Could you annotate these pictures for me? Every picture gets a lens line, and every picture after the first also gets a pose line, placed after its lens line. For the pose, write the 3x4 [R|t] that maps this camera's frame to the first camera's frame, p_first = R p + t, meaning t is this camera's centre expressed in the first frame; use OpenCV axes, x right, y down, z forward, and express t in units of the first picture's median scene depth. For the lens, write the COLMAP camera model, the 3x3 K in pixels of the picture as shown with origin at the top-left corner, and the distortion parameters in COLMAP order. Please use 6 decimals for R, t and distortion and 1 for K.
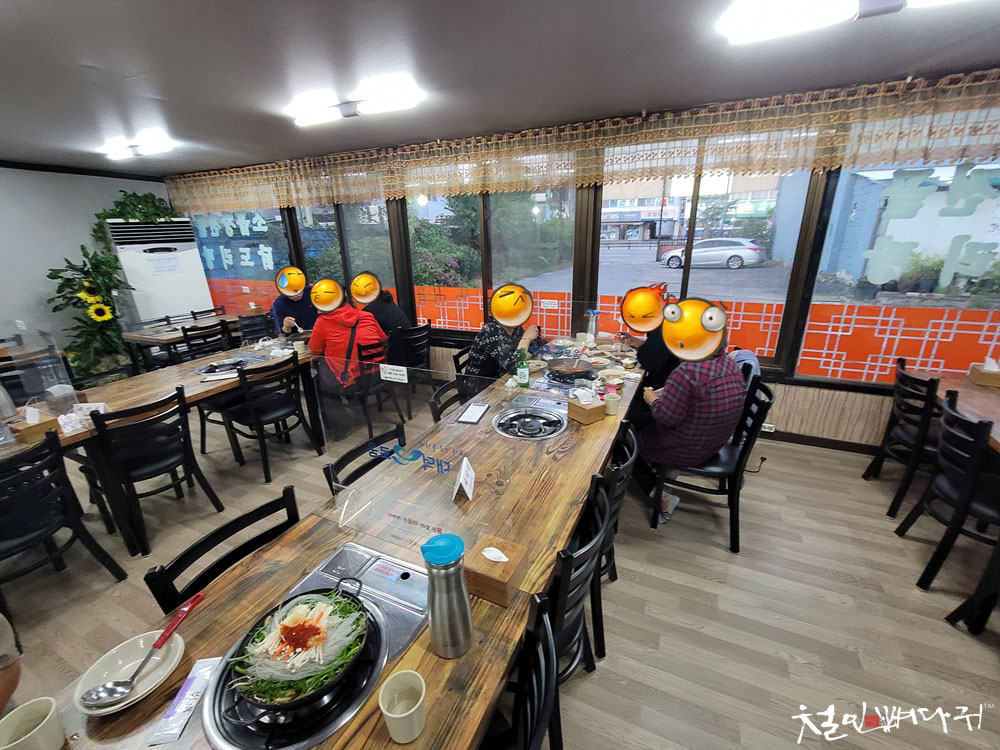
lens RADIAL K [[414.3, 0, 500.0], [0, 414.3, 375.0], [0, 0, 1]] dist [-0.000848, -0.000107]
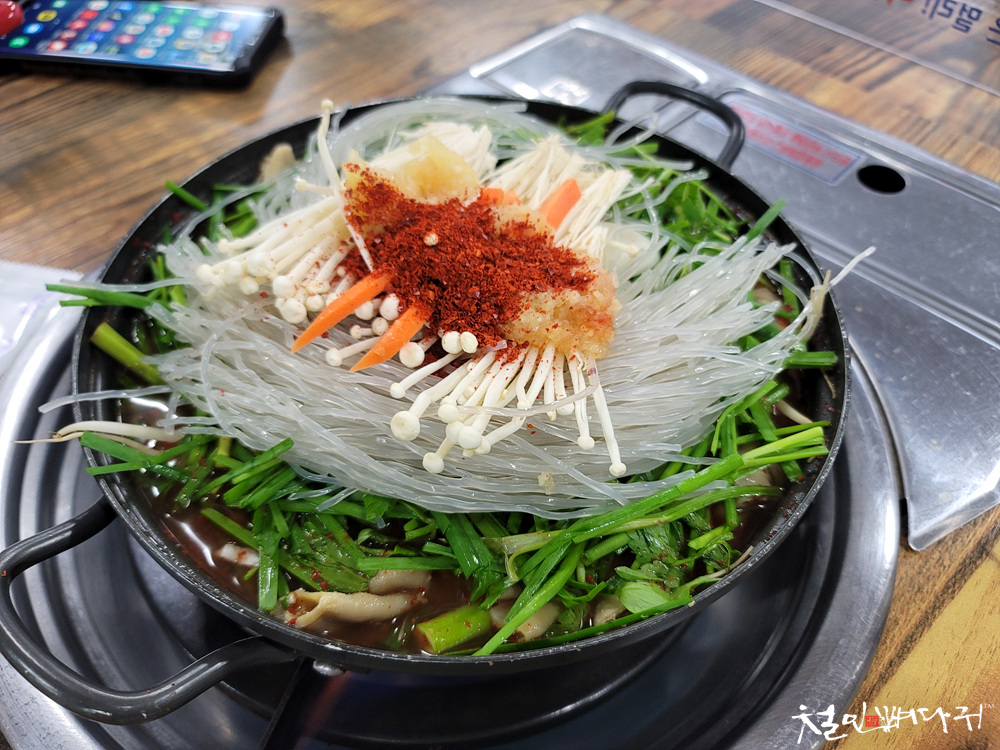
lens RADIAL K [[748.3, 0, 500.0], [0, 748.3, 375.0], [0, 0, 1]] dist [-0.001004, 0.000280]
pose [[0.947170, 0.277338, -0.161096, -0.423796], [-0.157713, 0.840096, 0.519004, 0.530853], [0.279275, -0.466178, 0.839454, 0.770968]]
